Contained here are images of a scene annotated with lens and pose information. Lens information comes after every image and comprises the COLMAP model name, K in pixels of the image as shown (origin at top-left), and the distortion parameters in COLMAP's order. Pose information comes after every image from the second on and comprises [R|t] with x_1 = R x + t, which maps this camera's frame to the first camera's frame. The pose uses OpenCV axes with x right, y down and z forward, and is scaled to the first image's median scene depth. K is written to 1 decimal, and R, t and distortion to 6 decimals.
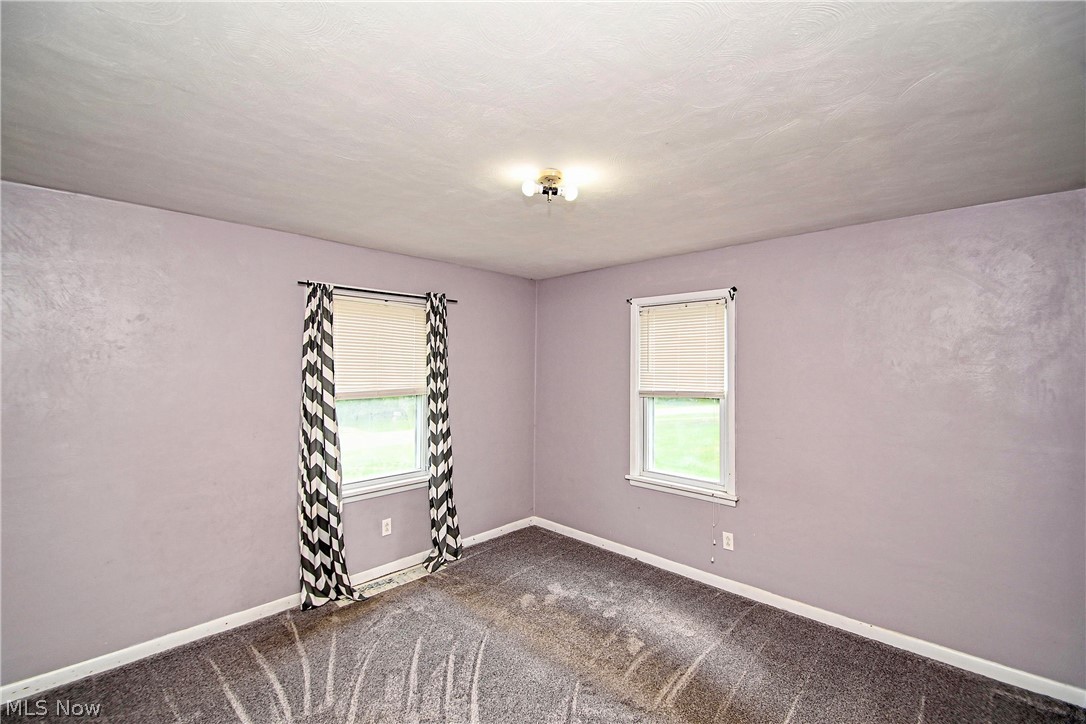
lens RADIAL K [[477.1, 0, 544.0], [0, 477.1, 368.0], [0, 0, 1]] dist [0.014135, -0.010135]
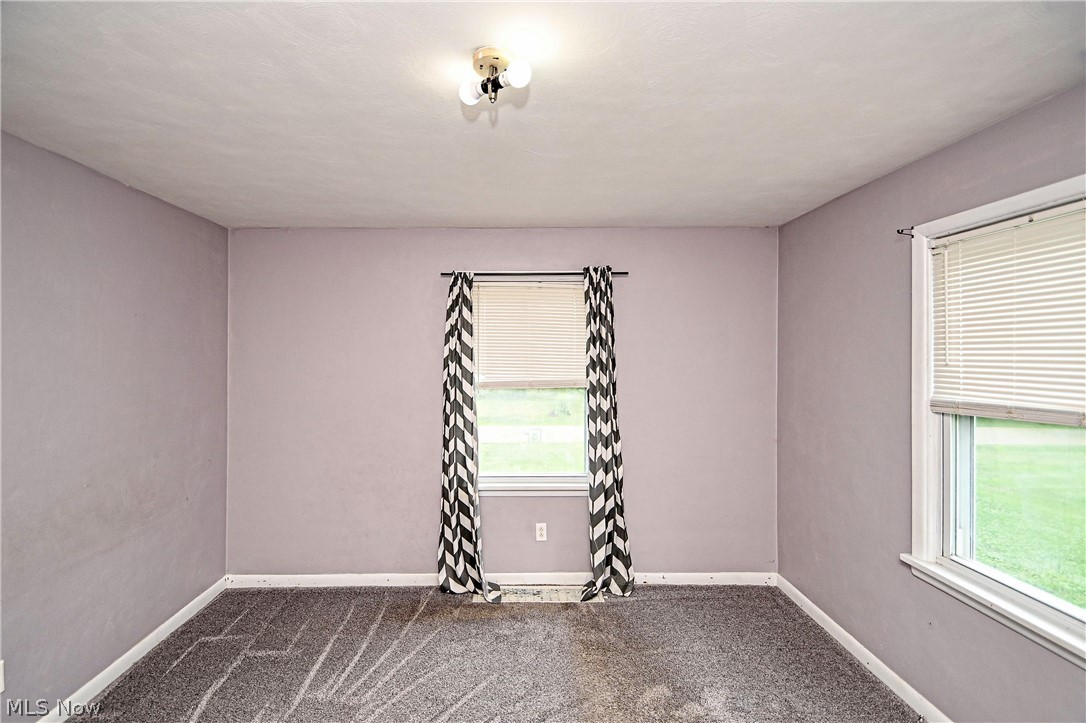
lens RADIAL K [[477.1, 0, 542.3], [0, 477.1, 352.0], [0, 0, 1]] dist [0.014135, -0.010135]
pose [[0.686029, -0.003957, -0.727564, 0.333417], [0.001076, 0.999990, -0.004424, -0.003828], [0.727574, 0.002252, 0.686026, 0.381663]]
